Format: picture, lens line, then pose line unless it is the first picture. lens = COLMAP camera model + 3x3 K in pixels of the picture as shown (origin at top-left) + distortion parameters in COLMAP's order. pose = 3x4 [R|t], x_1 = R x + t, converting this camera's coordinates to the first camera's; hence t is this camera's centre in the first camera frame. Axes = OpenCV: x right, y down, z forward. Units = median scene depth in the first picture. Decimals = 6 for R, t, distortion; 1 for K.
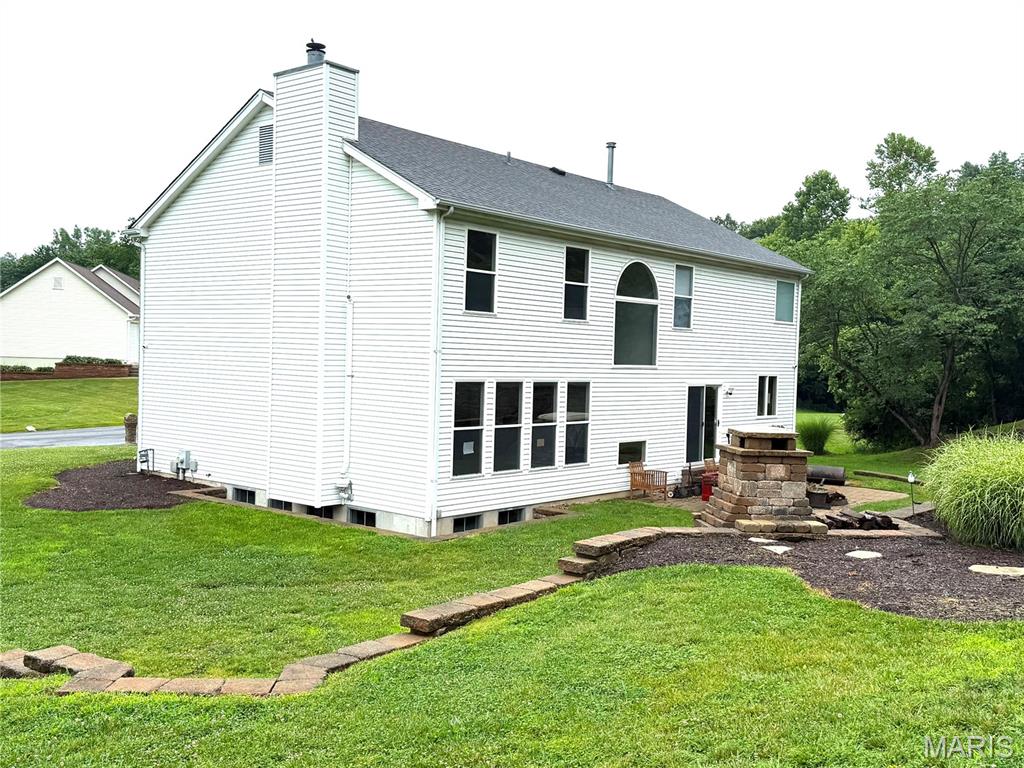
lens RADIAL K [[926.5, 0, 519.7], [0, 926.5, 387.5], [0, 0, 1]] dist [0.036394, -0.046536]
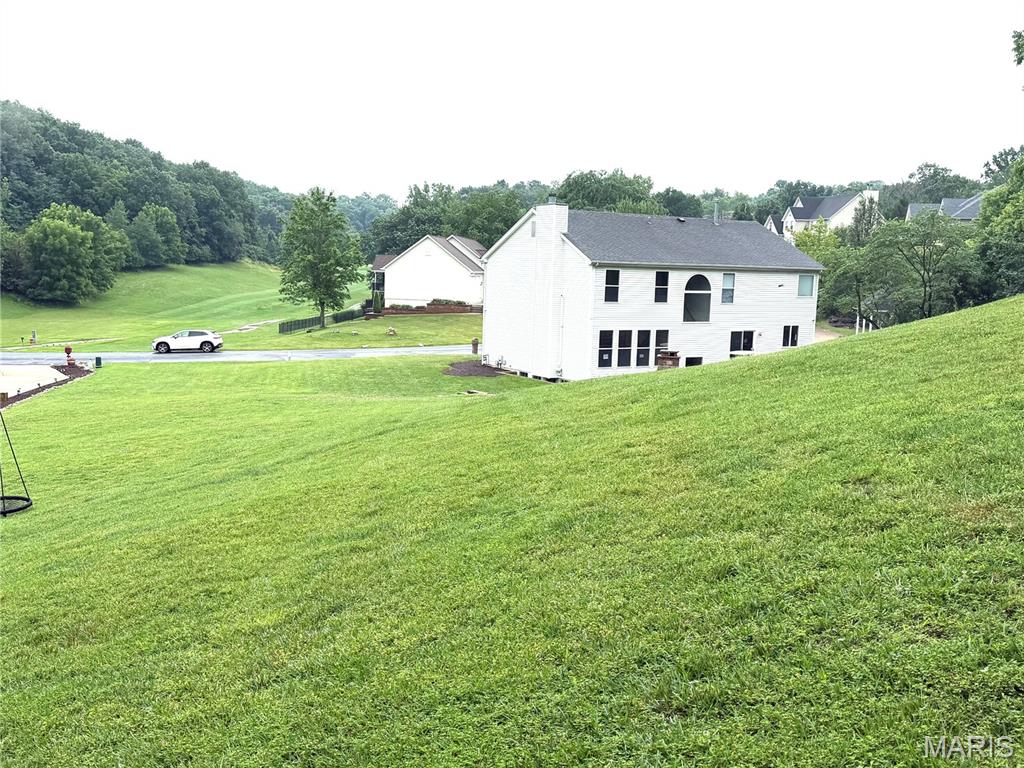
lens RADIAL K [[926.5, 0, 510.9], [0, 926.5, 385.4], [0, 0, 1]] dist [0.036394, -0.046536]
pose [[0.942089, 0.037088, -0.333307, 0.472798], [-0.010490, 0.996639, 0.081249, -0.050749], [0.335200, -0.073048, 0.939311, -1.266640]]
